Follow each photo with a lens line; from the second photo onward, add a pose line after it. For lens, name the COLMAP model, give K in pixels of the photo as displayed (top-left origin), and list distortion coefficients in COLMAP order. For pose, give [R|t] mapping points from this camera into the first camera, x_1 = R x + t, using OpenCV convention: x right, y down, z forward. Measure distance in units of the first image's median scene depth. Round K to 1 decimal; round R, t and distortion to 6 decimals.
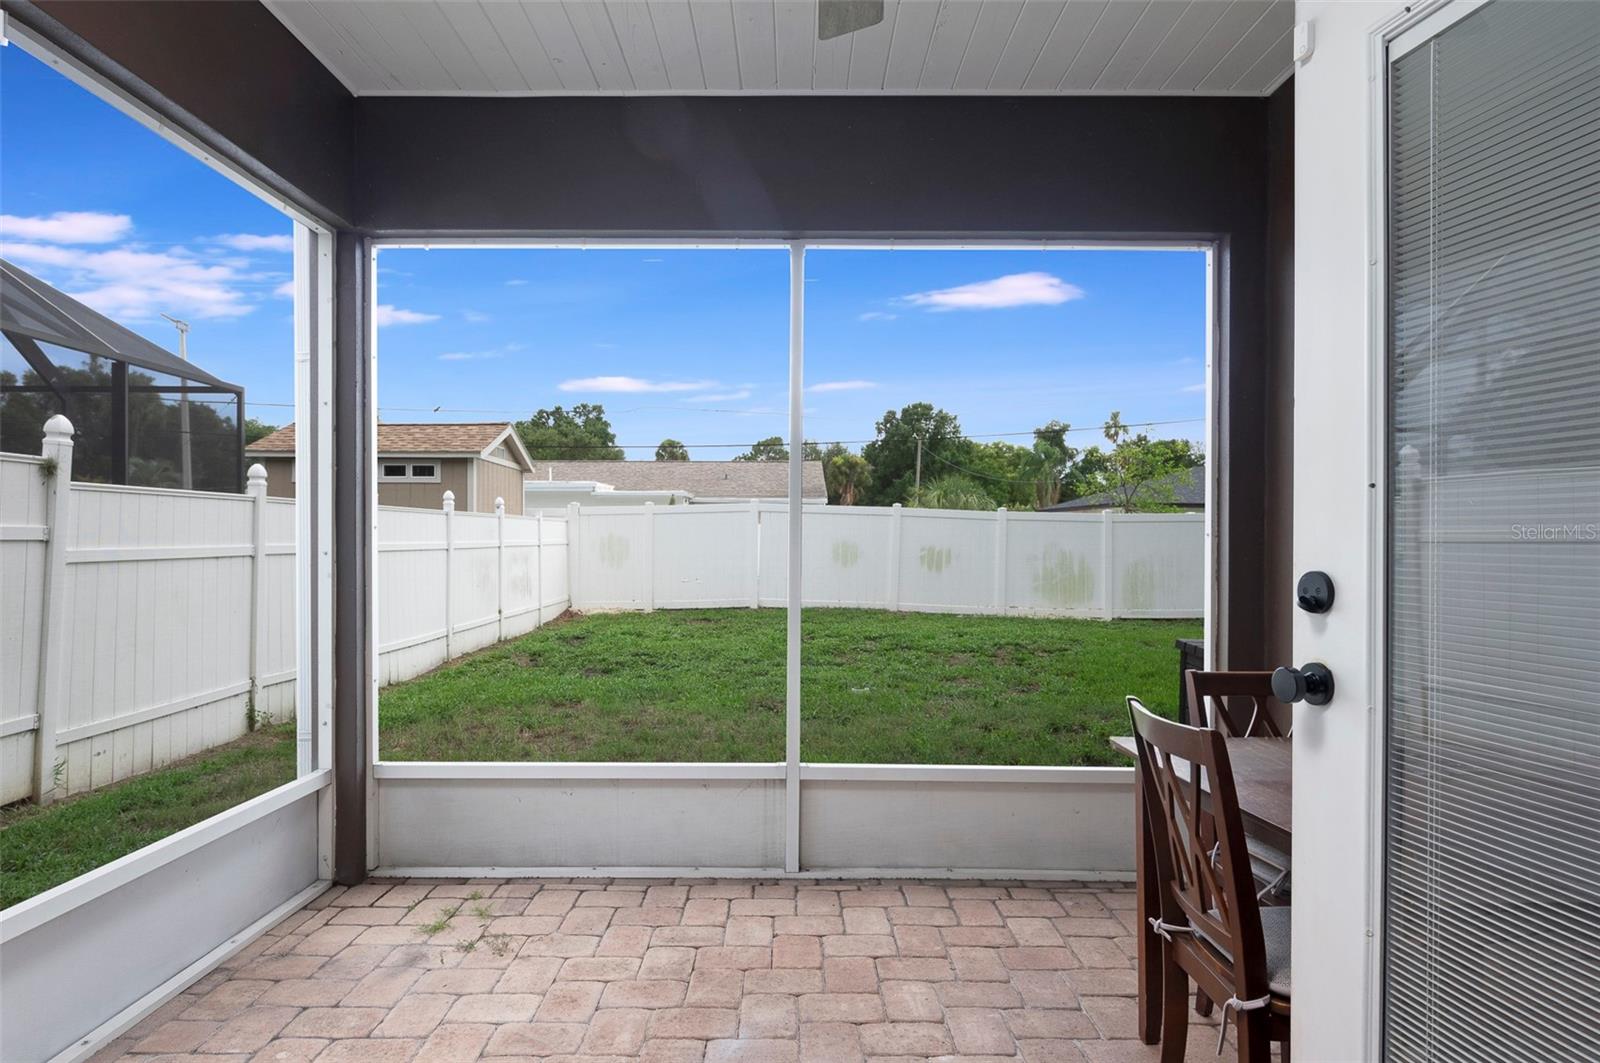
lens RADIAL K [[891.5, 0, 799.3], [0, 891.5, 532.4], [0, 0, 1]] dist [-0.006707, -0.004534]
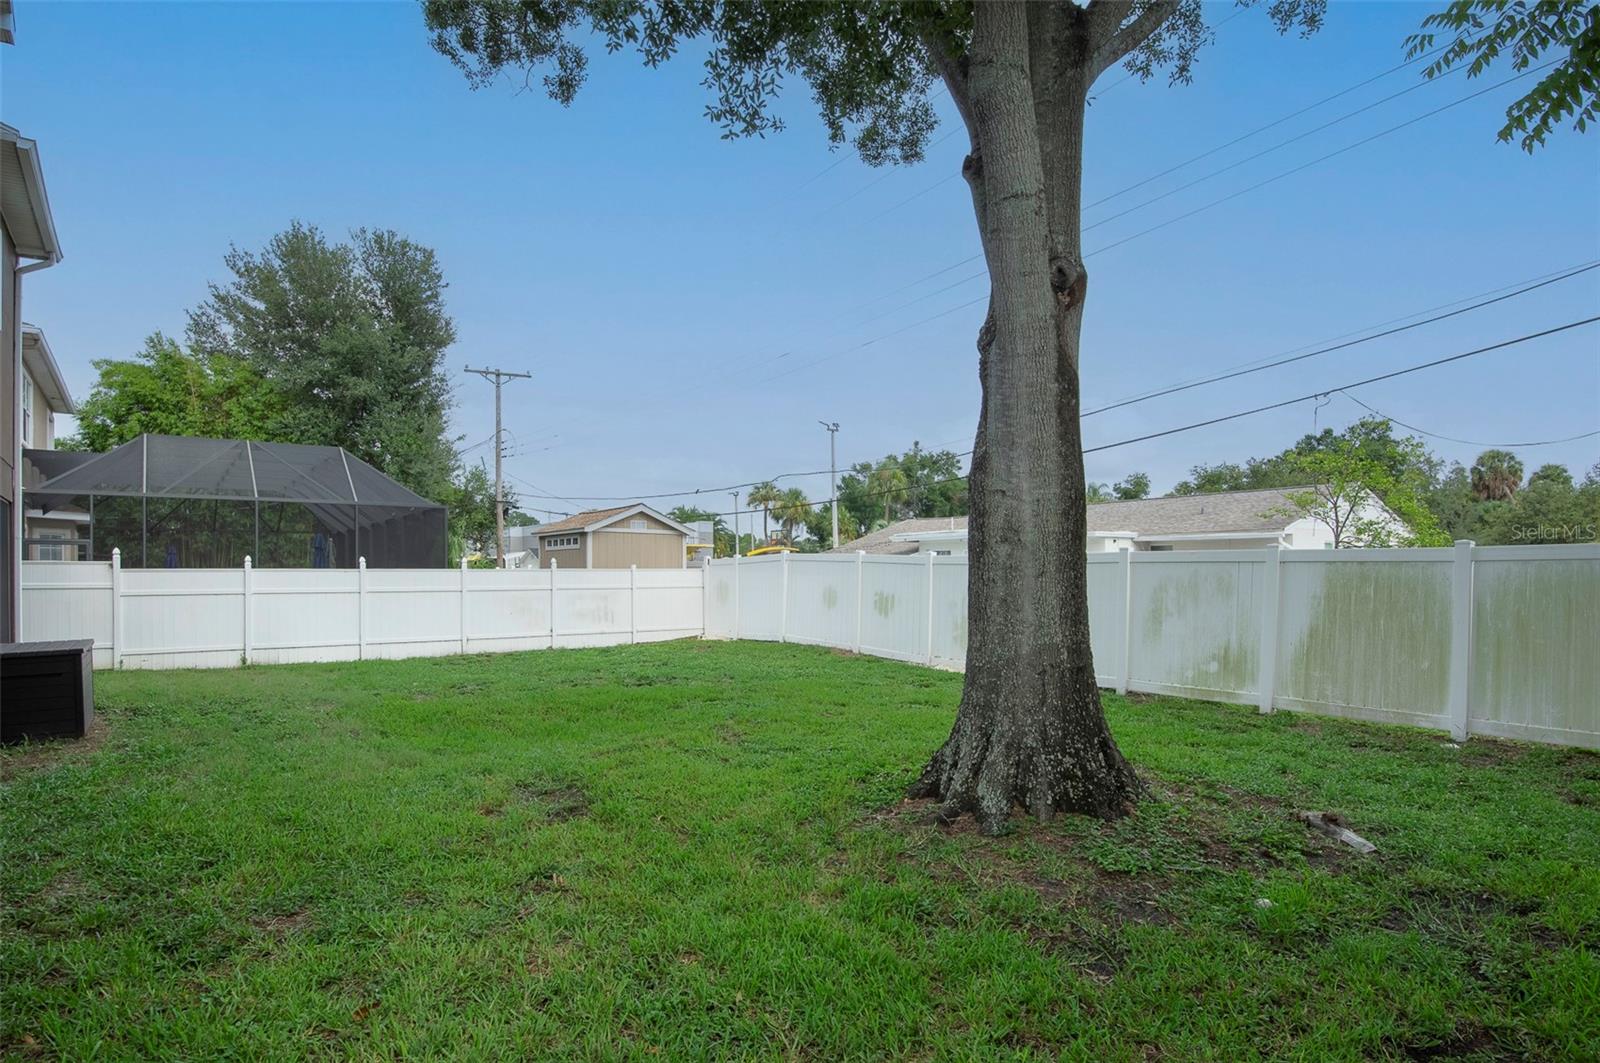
lens RADIAL K [[891.5, 0, 800.9], [0, 891.5, 535.1], [0, 0, 1]] dist [-0.006707, -0.004534]
pose [[0.582175, -0.042952, -0.811928, 0.518403], [0.010654, 0.998921, -0.045204, -0.001764], [0.812994, 0.017666, 0.582004, 0.189822]]
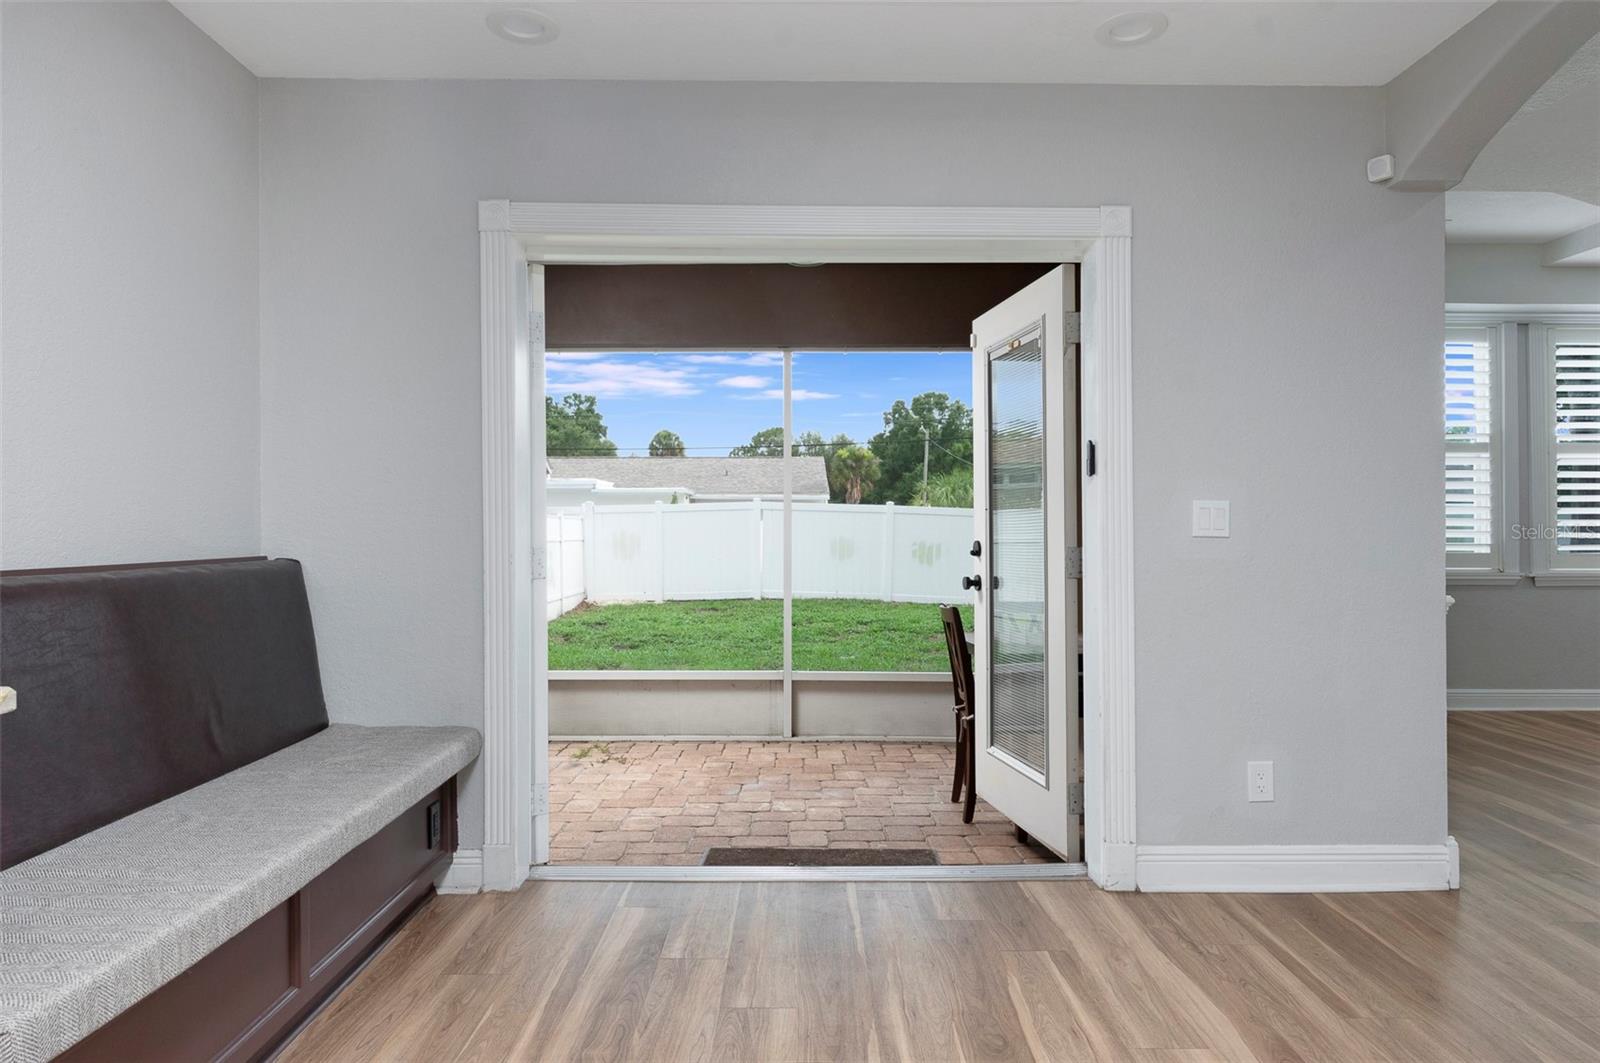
lens RADIAL K [[964.6, 0, 808.7], [0, 964.6, 538.1], [0, 0, 1]] dist [0.001789, -0.002532]
pose [[0.999982, -0.001611, 0.005739, 0.002515], [0.001563, 0.999964, 0.008359, 0.000819], [-0.005752, -0.008350, 0.999949, -0.090597]]
